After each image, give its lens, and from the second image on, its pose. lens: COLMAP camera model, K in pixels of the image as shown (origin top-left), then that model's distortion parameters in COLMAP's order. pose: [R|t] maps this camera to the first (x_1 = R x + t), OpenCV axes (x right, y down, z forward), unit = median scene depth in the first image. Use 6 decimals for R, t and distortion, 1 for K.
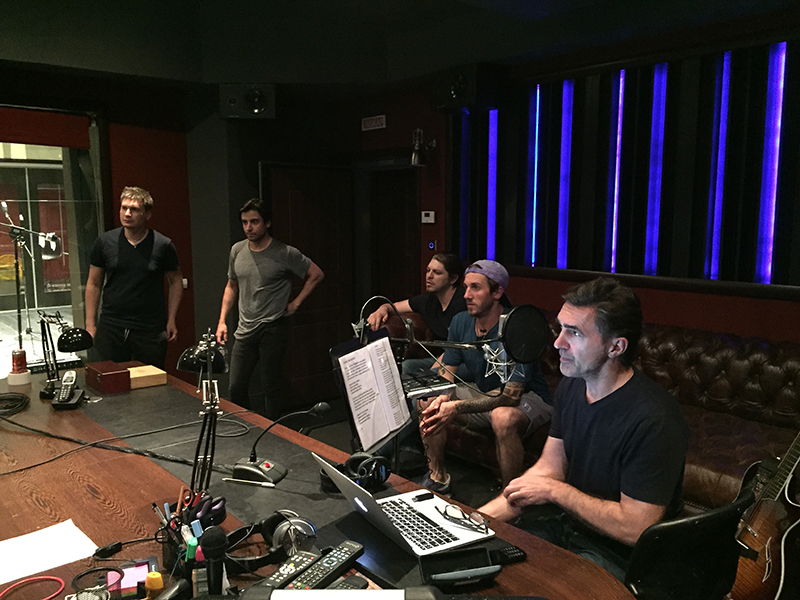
lens RADIAL K [[699.5, 0, 400.0], [0, 699.5, 300.0], [0, 0, 1]] dist [0.123737, -0.210908]
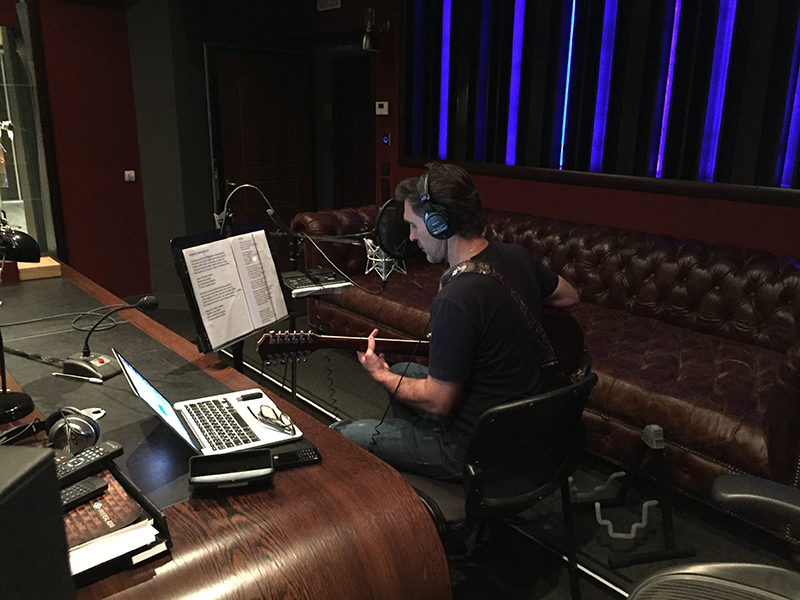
lens RADIAL K [[699.5, 0, 400.0], [0, 699.5, 300.0], [0, 0, 1]] dist [0.123737, -0.210908]
pose [[0.999655, 0.019584, -0.017512, 0.196898], [-0.017015, 0.990505, 0.136419, 0.015504], [0.020017, -0.136074, 0.990496, 0.069842]]
